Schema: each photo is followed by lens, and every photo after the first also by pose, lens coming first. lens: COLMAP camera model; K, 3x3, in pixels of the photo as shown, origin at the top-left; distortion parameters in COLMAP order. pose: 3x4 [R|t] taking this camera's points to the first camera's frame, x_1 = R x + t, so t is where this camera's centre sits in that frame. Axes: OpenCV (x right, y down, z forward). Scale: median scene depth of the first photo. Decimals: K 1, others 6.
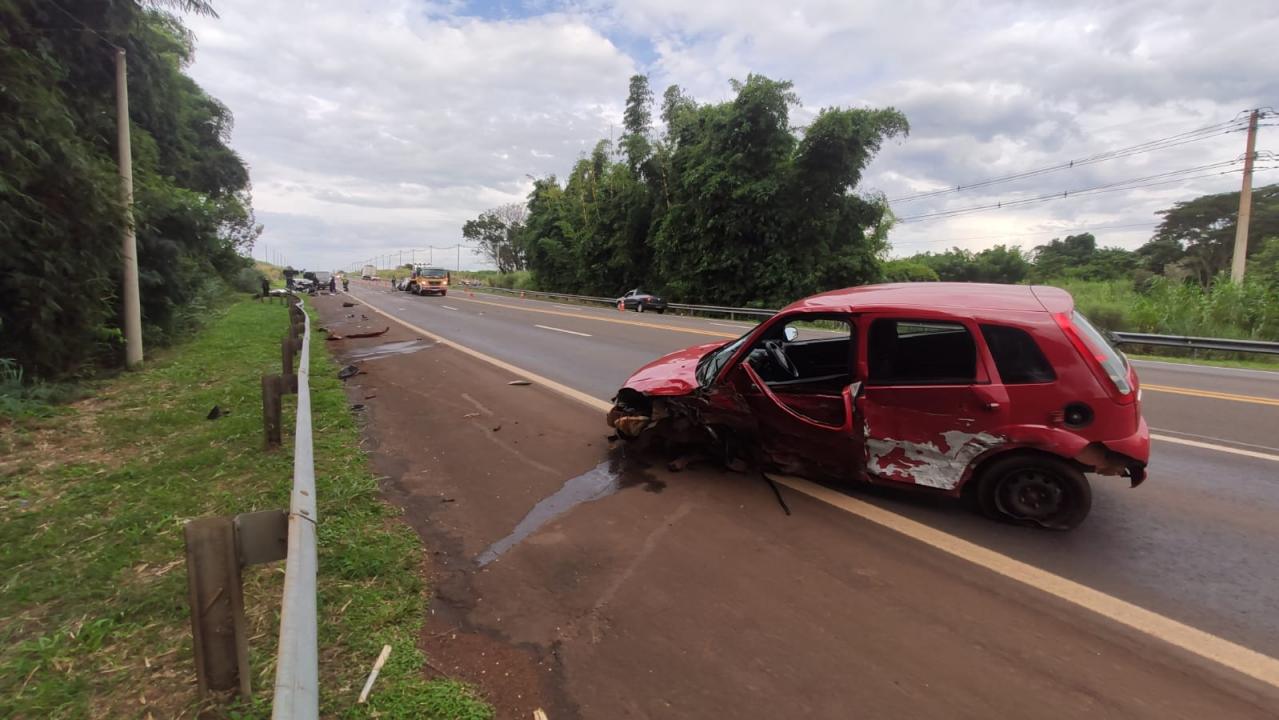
lens RADIAL K [[586.4, 0, 642.1], [0, 586.4, 351.7], [0, 0, 1]] dist [-0.000654, -0.000159]
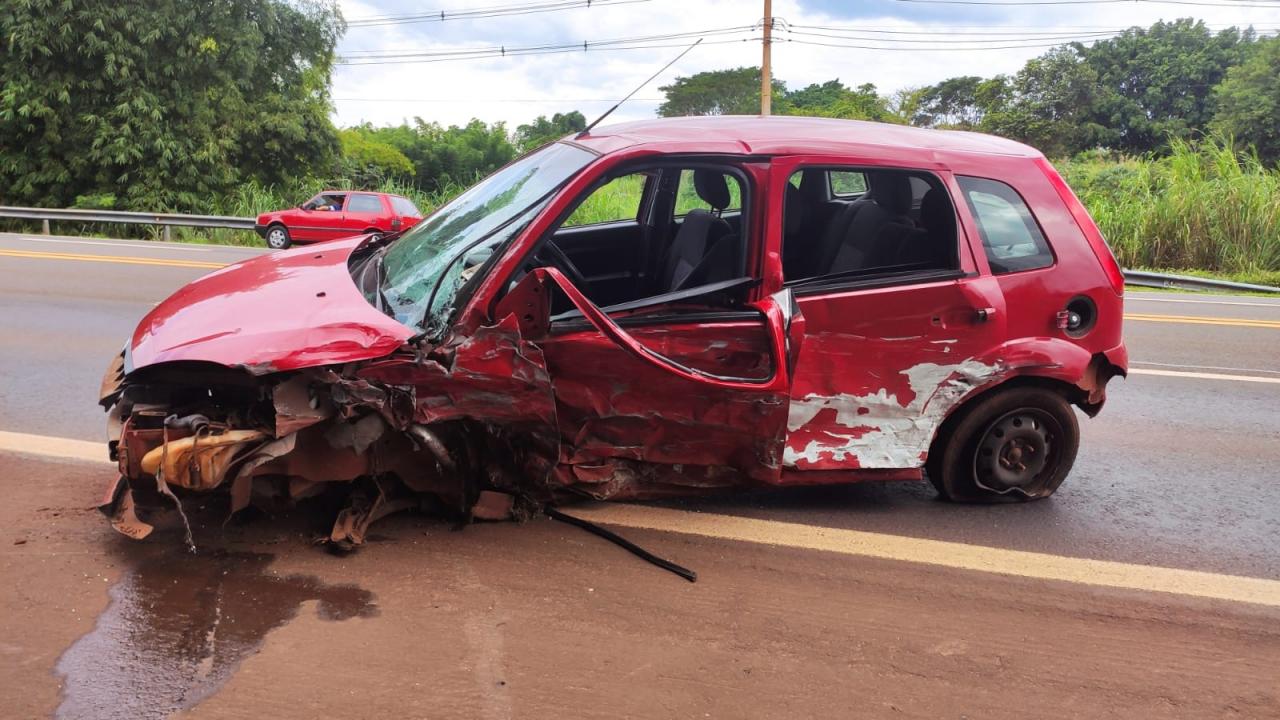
lens RADIAL K [[977.4, 0, 645.2], [0, 977.4, 370.3], [0, 0, 1]] dist [0.032304, -0.043518]
pose [[0.719006, -0.104631, 0.687083, -0.242705], [0.054053, 0.994027, 0.094808, 0.027195], [-0.692899, -0.031029, 0.720367, 0.379155]]
